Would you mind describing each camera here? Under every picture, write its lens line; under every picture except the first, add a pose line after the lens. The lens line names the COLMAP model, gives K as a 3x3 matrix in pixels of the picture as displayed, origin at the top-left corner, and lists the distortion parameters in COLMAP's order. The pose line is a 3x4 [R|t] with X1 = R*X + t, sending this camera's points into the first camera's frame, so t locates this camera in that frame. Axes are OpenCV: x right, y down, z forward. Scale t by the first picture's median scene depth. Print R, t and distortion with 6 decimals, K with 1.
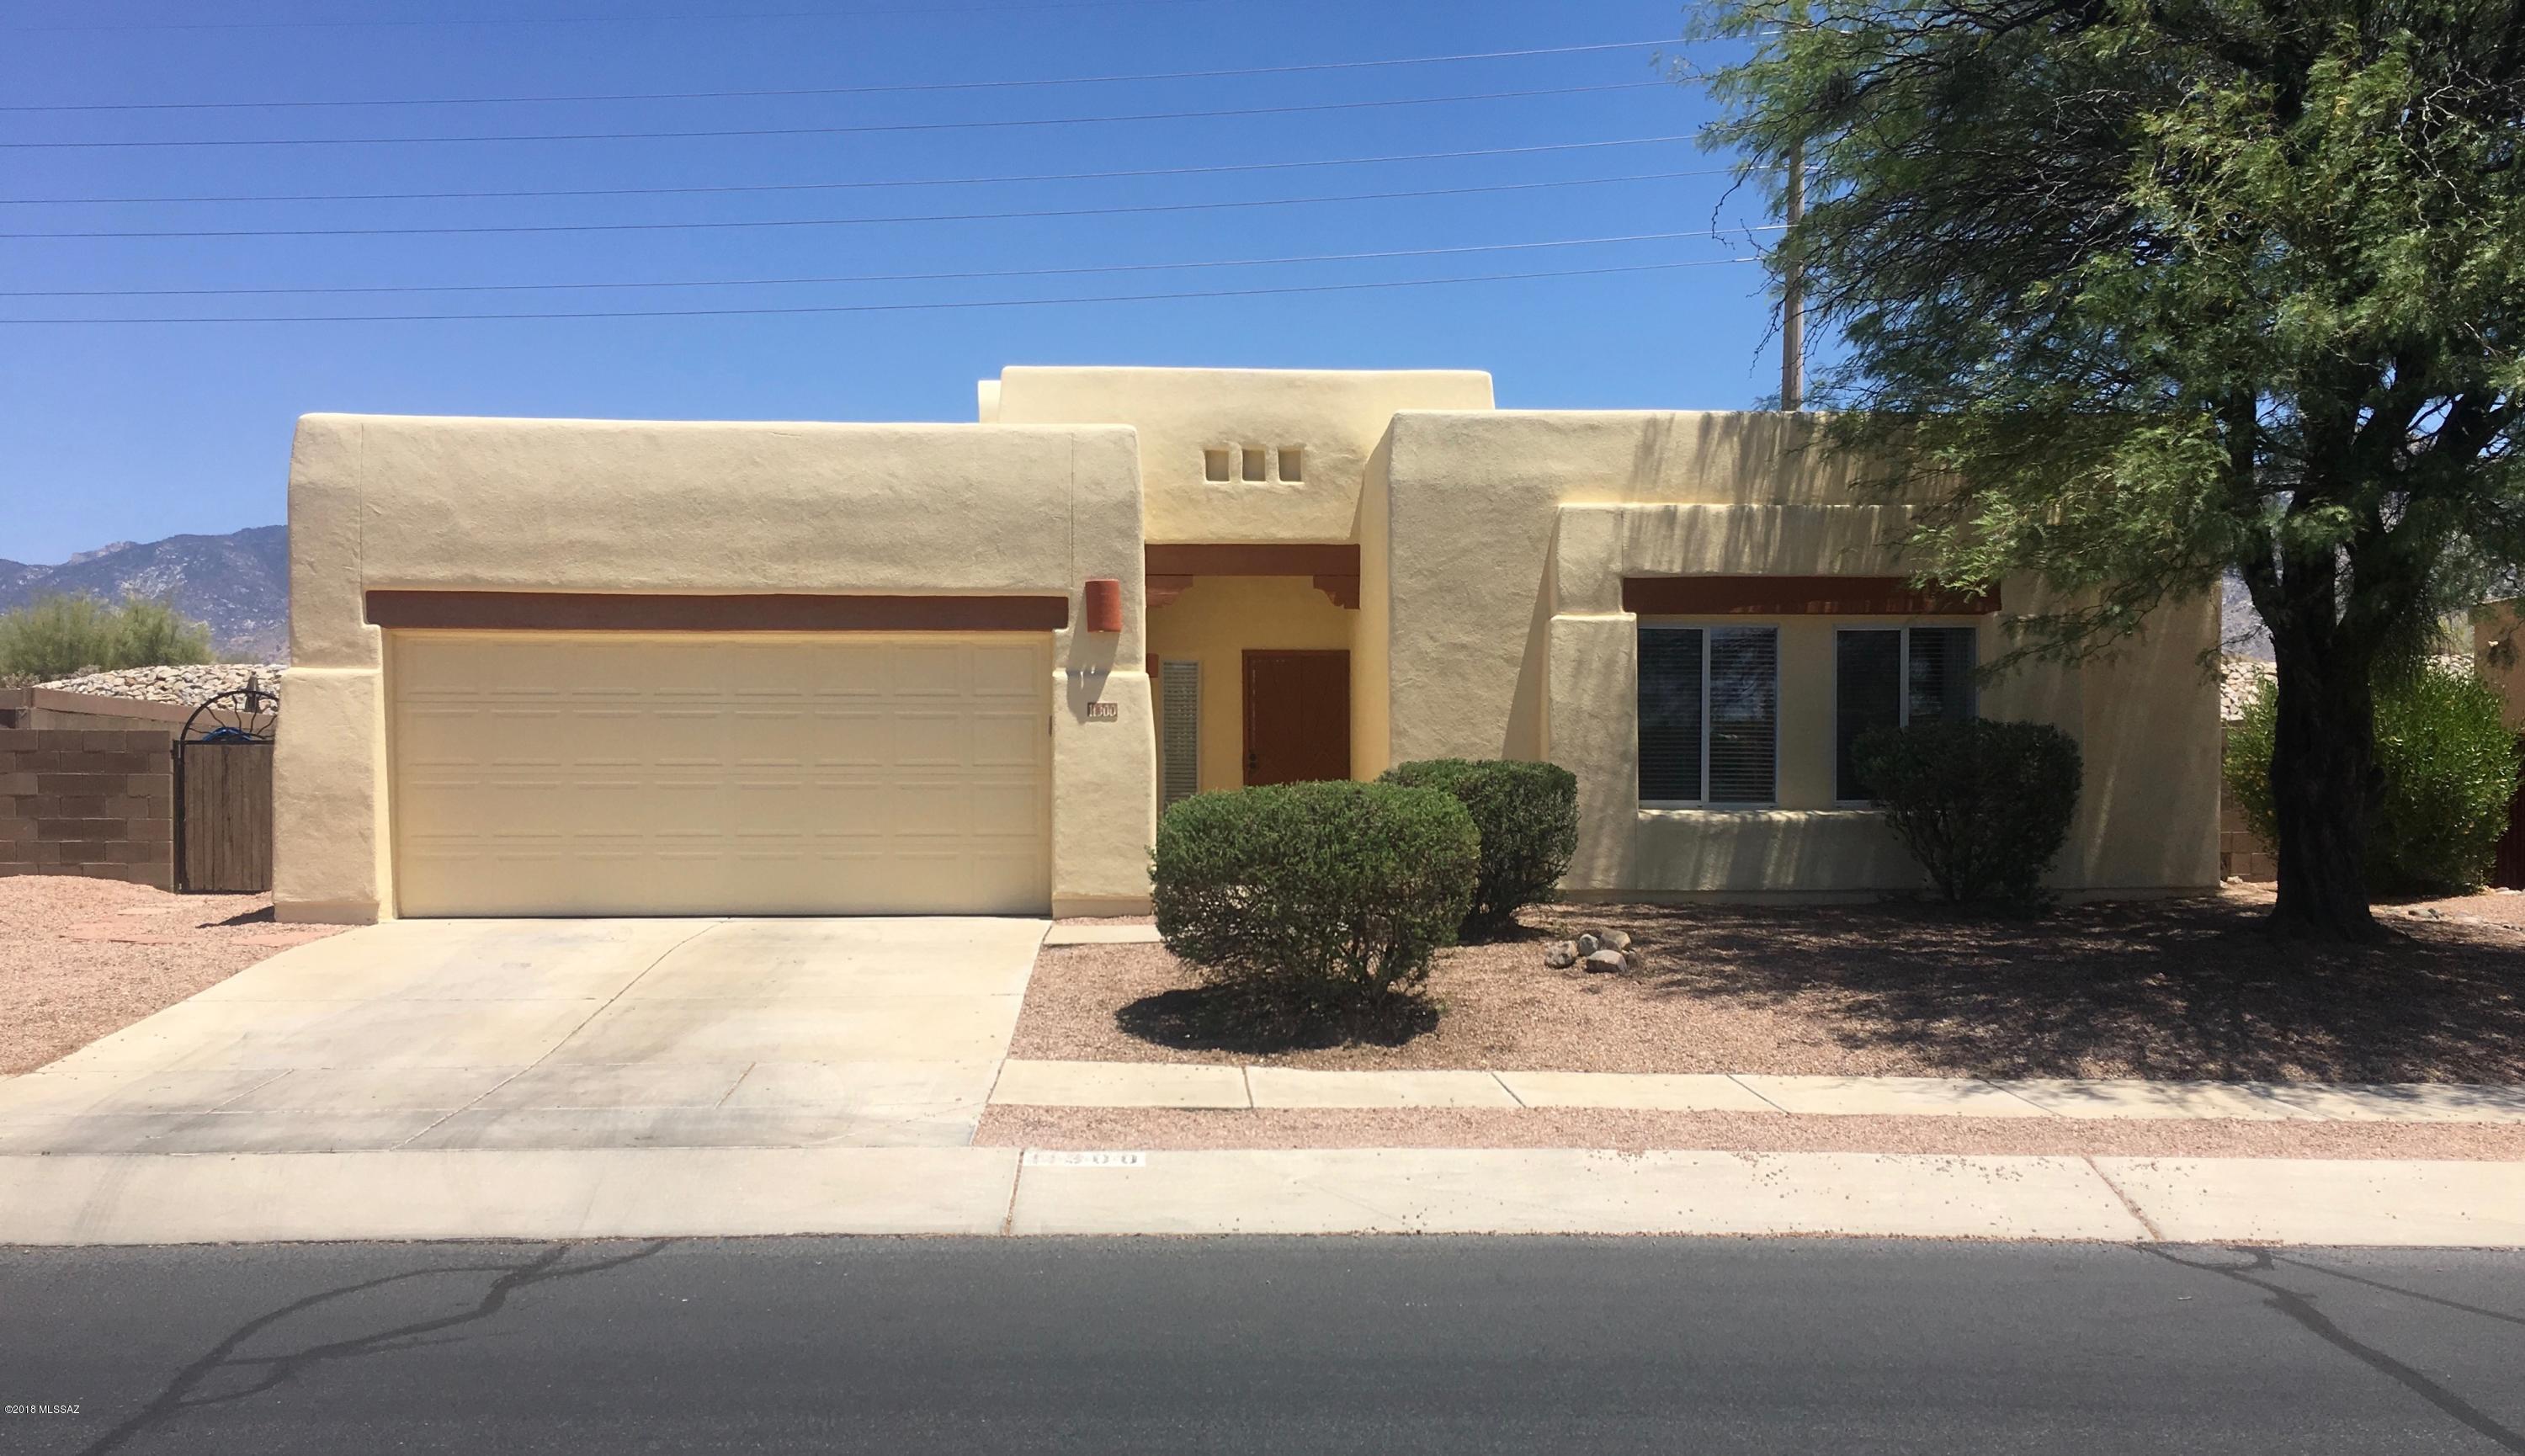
lens RADIAL K [[2085.2, 0, 1262.8], [0, 2085.2, 808.0], [0, 0, 1]] dist [0.010998, 0.007579]
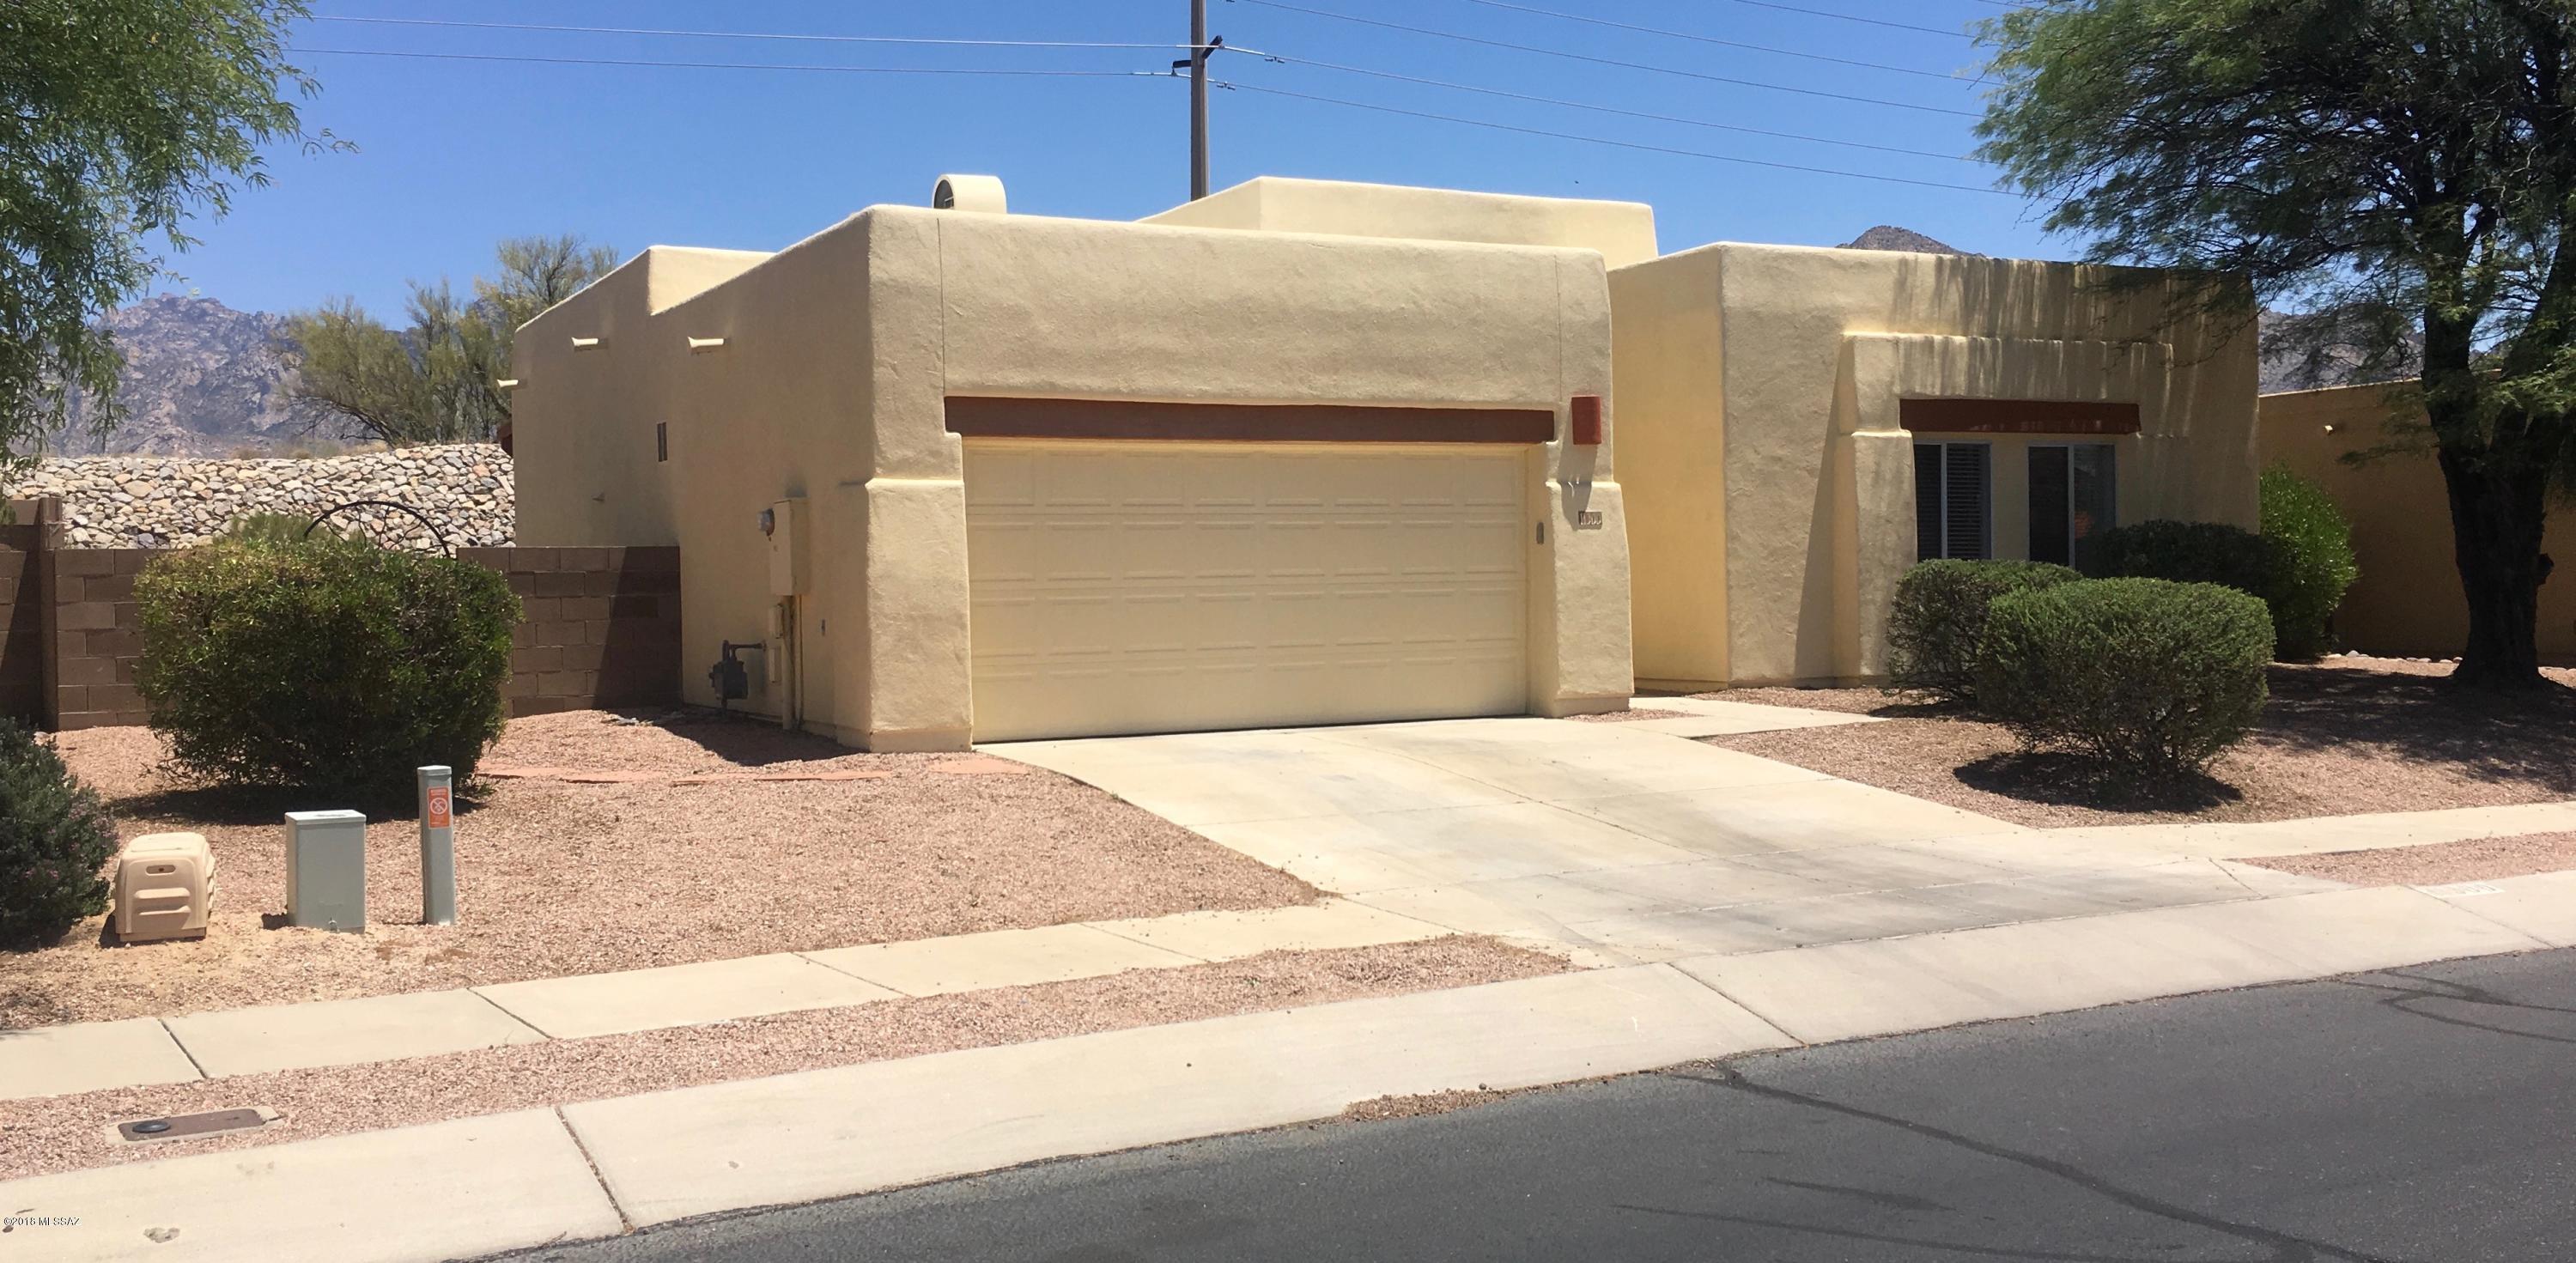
lens RADIAL K [[2122.6, 0, 1288.0], [0, 2122.6, 631.5], [0, 0, 1]] dist [-0.003716, 0.003175]
pose [[0.929523, -0.025771, 0.367863, -0.616851], [0.022932, 0.999664, 0.012088, -0.006163], [-0.368051, -0.002800, 0.929801, 0.054762]]
